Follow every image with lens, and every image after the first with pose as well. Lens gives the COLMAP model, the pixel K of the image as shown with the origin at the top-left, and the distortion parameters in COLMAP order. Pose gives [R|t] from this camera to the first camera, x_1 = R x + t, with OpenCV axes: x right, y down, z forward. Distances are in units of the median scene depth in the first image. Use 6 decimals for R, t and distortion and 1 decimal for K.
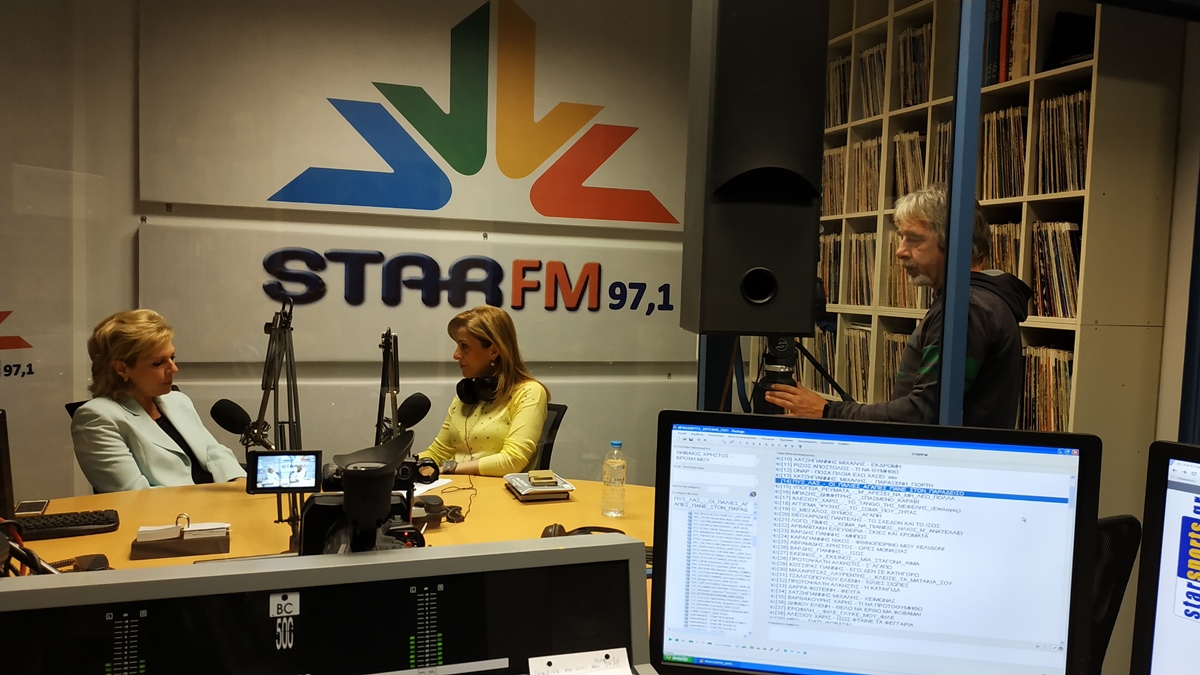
lens RADIAL K [[854.5, 0, 603.9], [0, 854.5, 343.8], [0, 0, 1]] dist [0.091443, -0.168569]
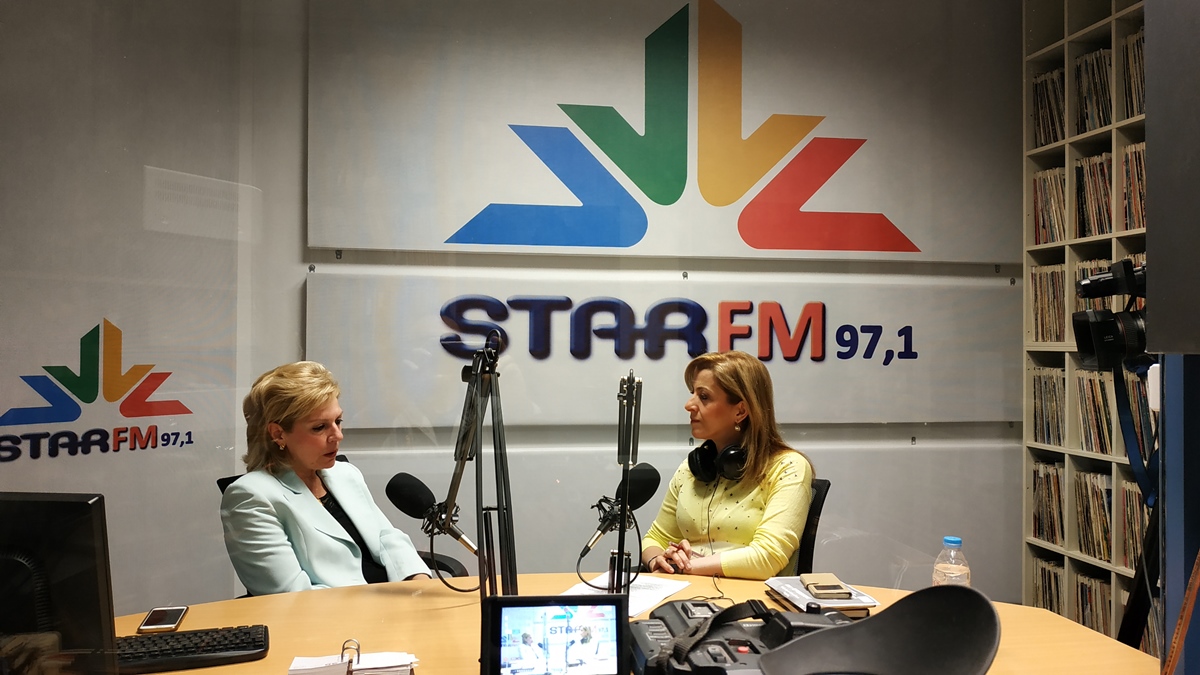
lens RADIAL K [[854.5, 0, 603.9], [0, 854.5, 343.8], [0, 0, 1]] dist [0.091443, -0.168569]
pose [[0.985642, -0.027099, -0.166658, -0.085653], [0.014114, 0.996805, -0.078611, 0.007776], [0.168256, 0.075130, 0.982876, 0.174008]]
